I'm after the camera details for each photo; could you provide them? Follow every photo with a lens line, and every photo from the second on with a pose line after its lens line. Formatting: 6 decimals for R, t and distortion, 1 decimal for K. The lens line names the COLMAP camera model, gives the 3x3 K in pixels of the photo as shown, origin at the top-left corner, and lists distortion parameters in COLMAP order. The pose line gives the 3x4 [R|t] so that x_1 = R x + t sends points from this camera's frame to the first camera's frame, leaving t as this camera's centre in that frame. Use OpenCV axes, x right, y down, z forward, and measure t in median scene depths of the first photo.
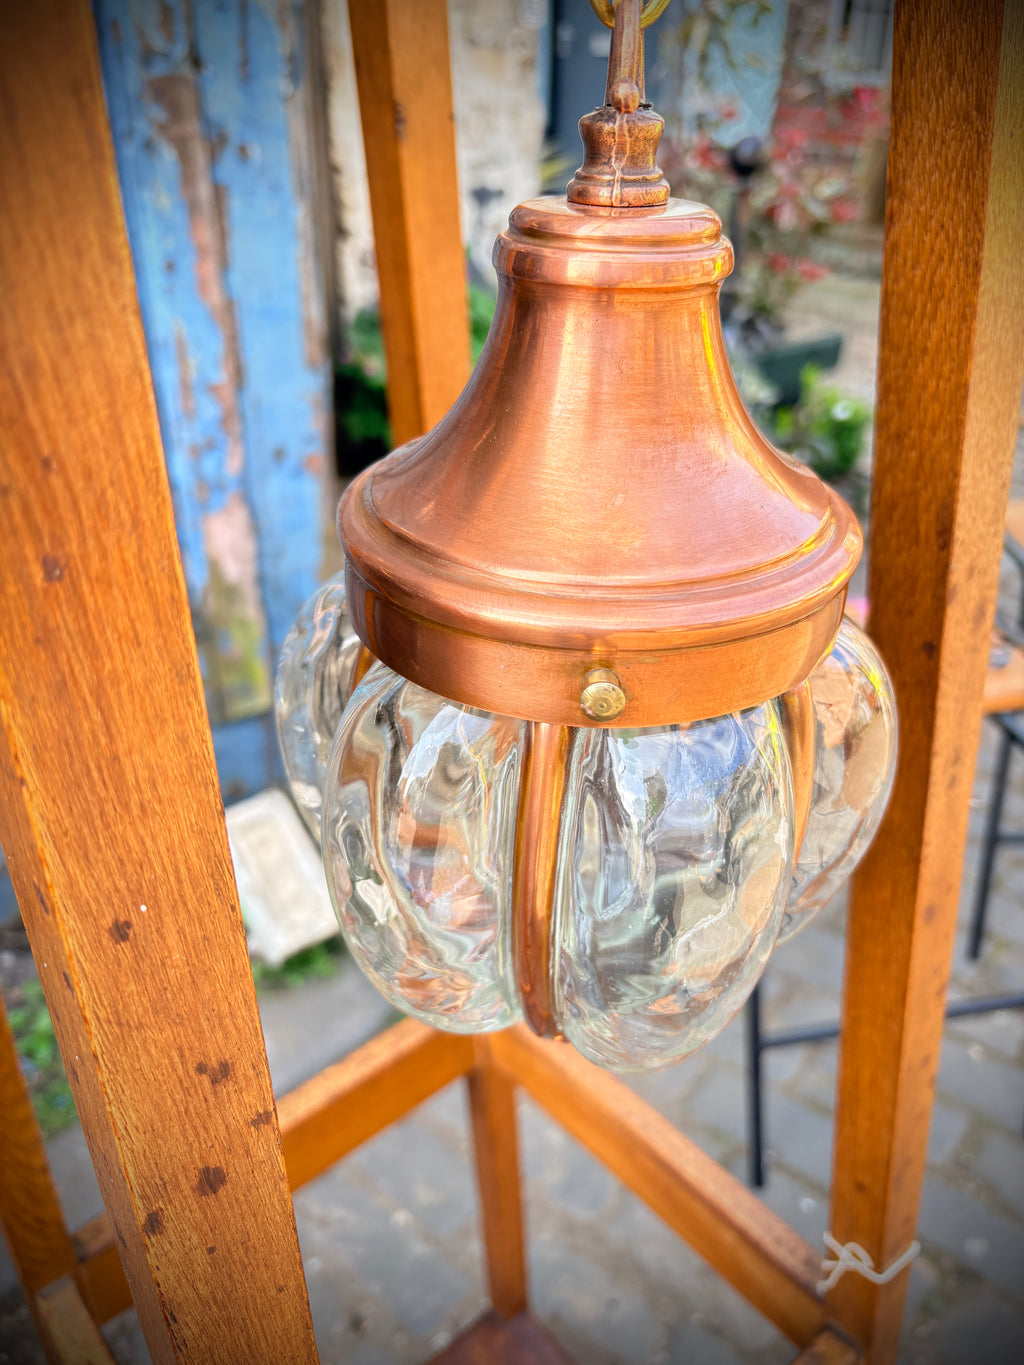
lens RADIAL K [[1065.8, 0, 512.0], [0, 1065.8, 682.5], [0, 0, 1]] dist [-0.008034, 0.005662]
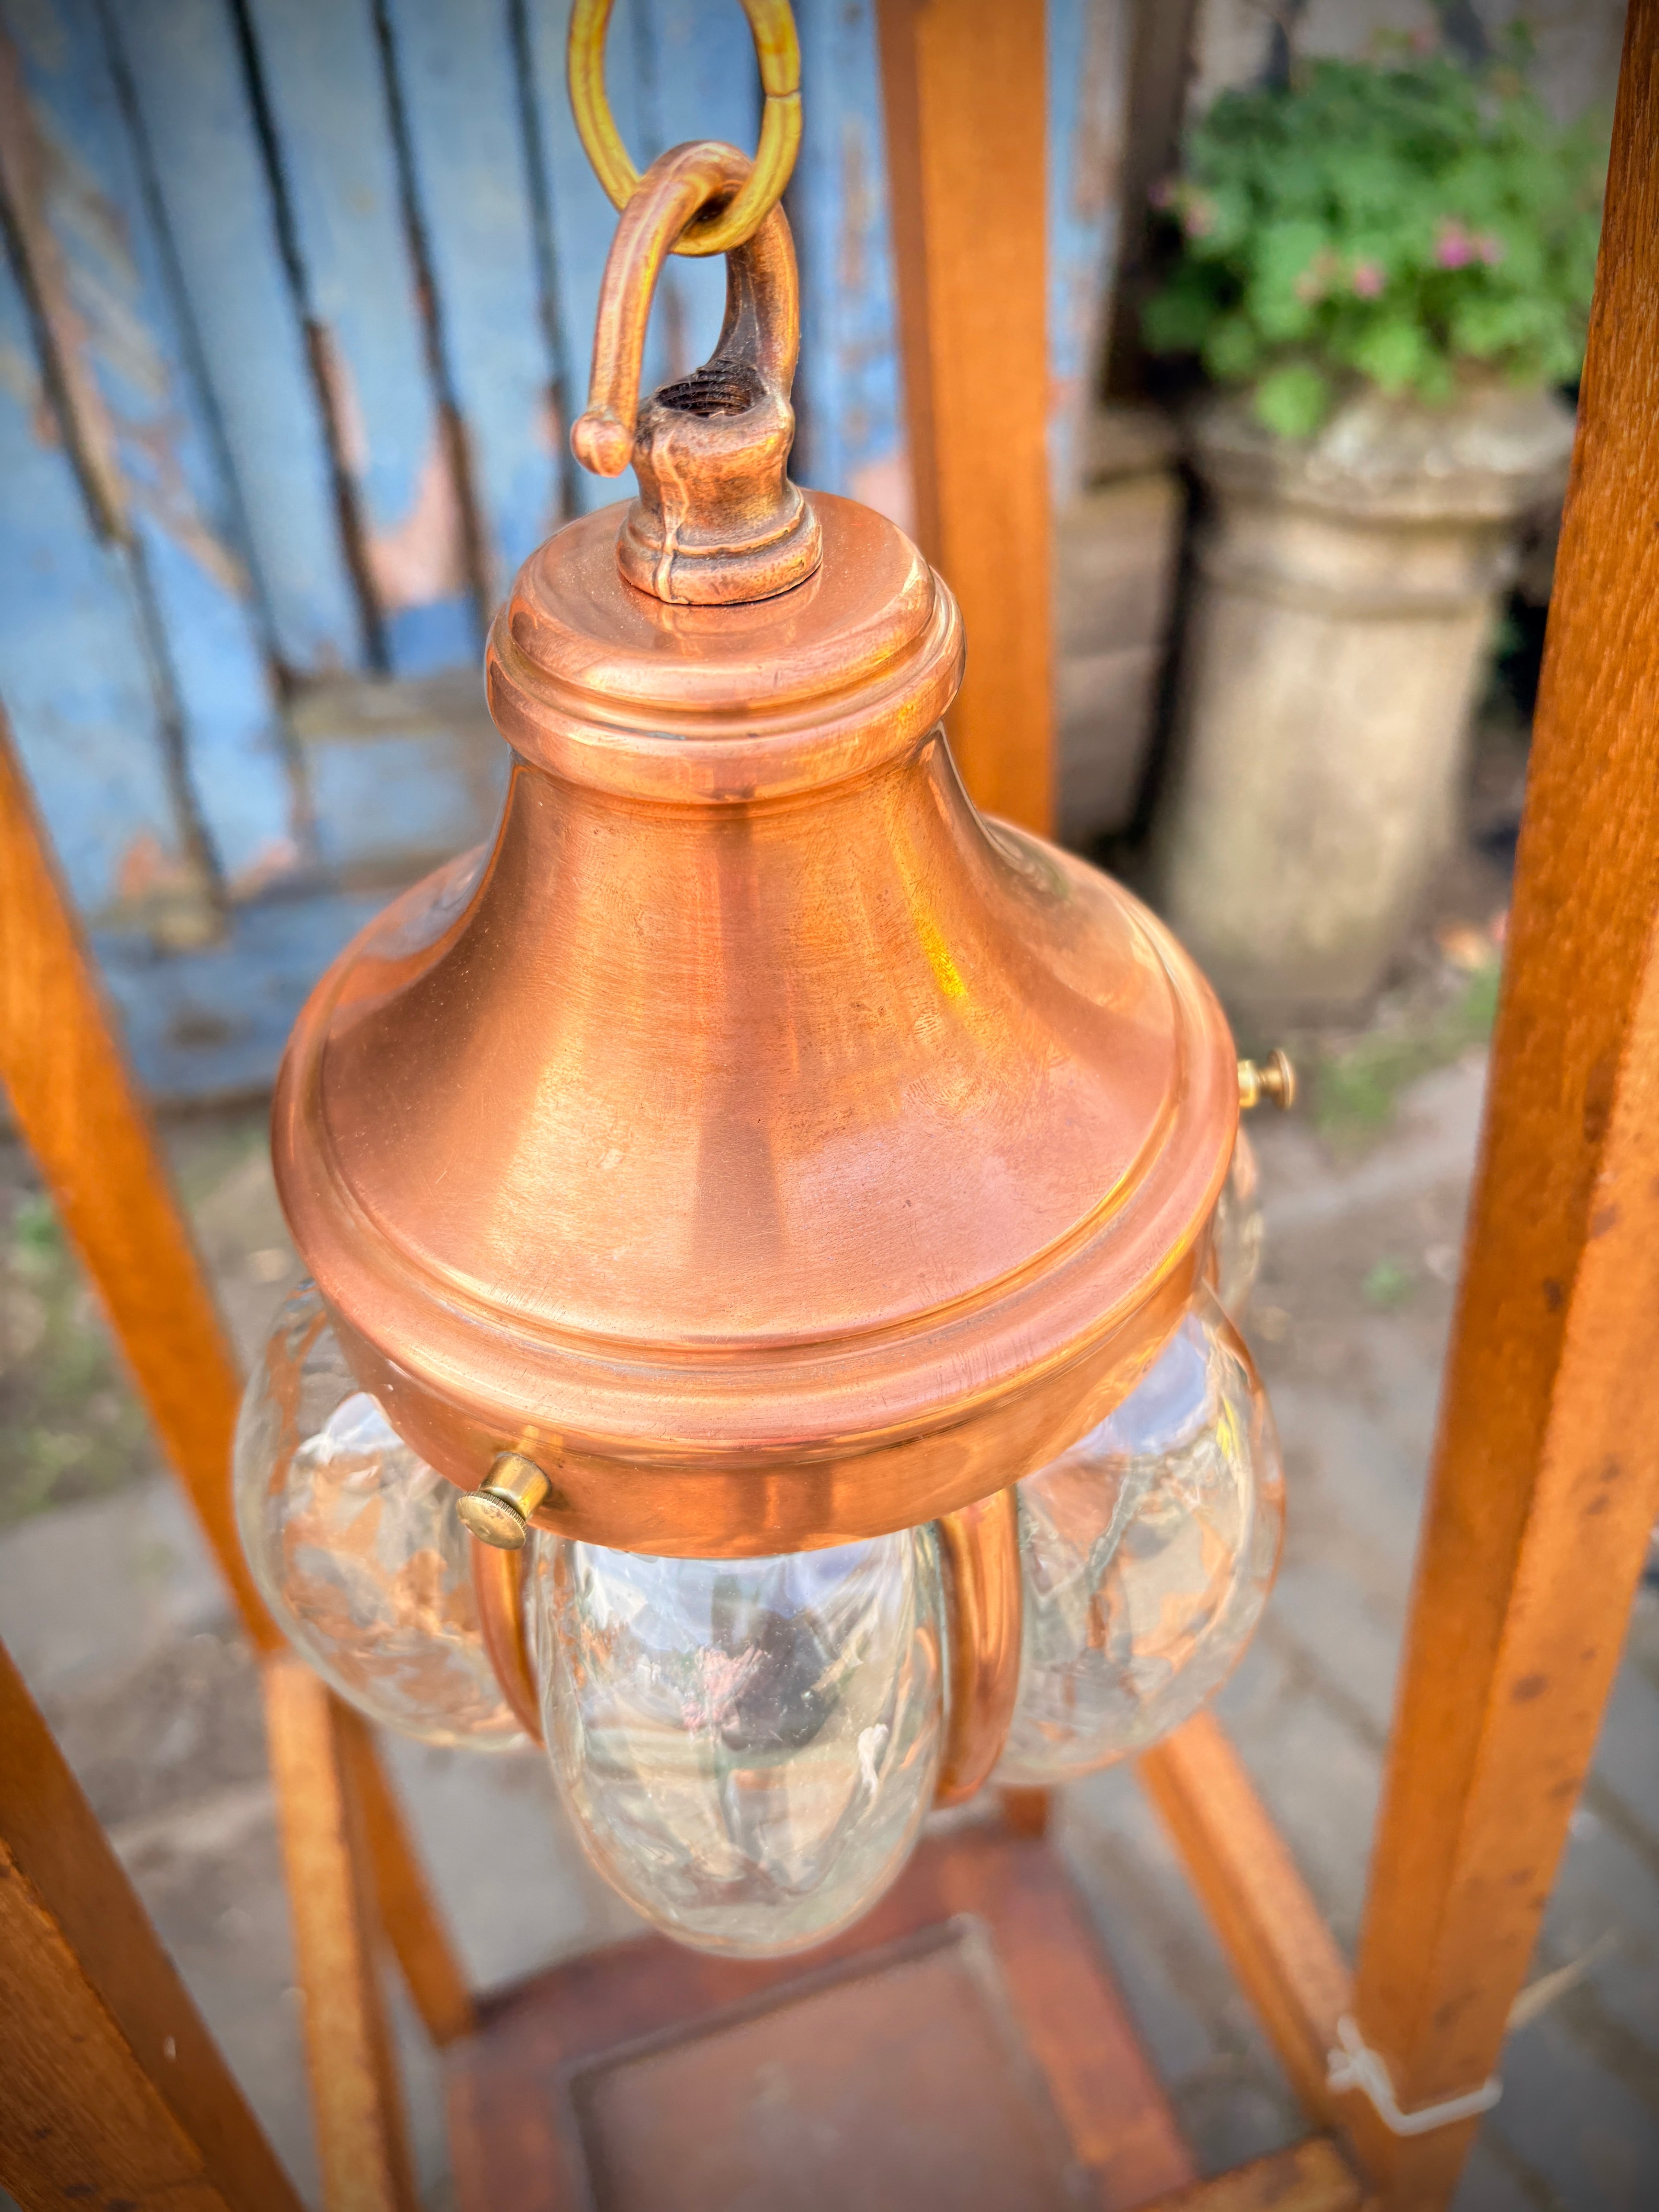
lens RADIAL K [[1727.2, 0, 829.5], [0, 1727.2, 1106.0], [0, 0, 1]] dist [-0.008034, 0.005662]
pose [[0.940890, 0.211154, -0.264840, 0.306701], [-0.149324, 0.960403, 0.235221, -0.299483], [0.304021, -0.181770, 0.935163, 0.162805]]
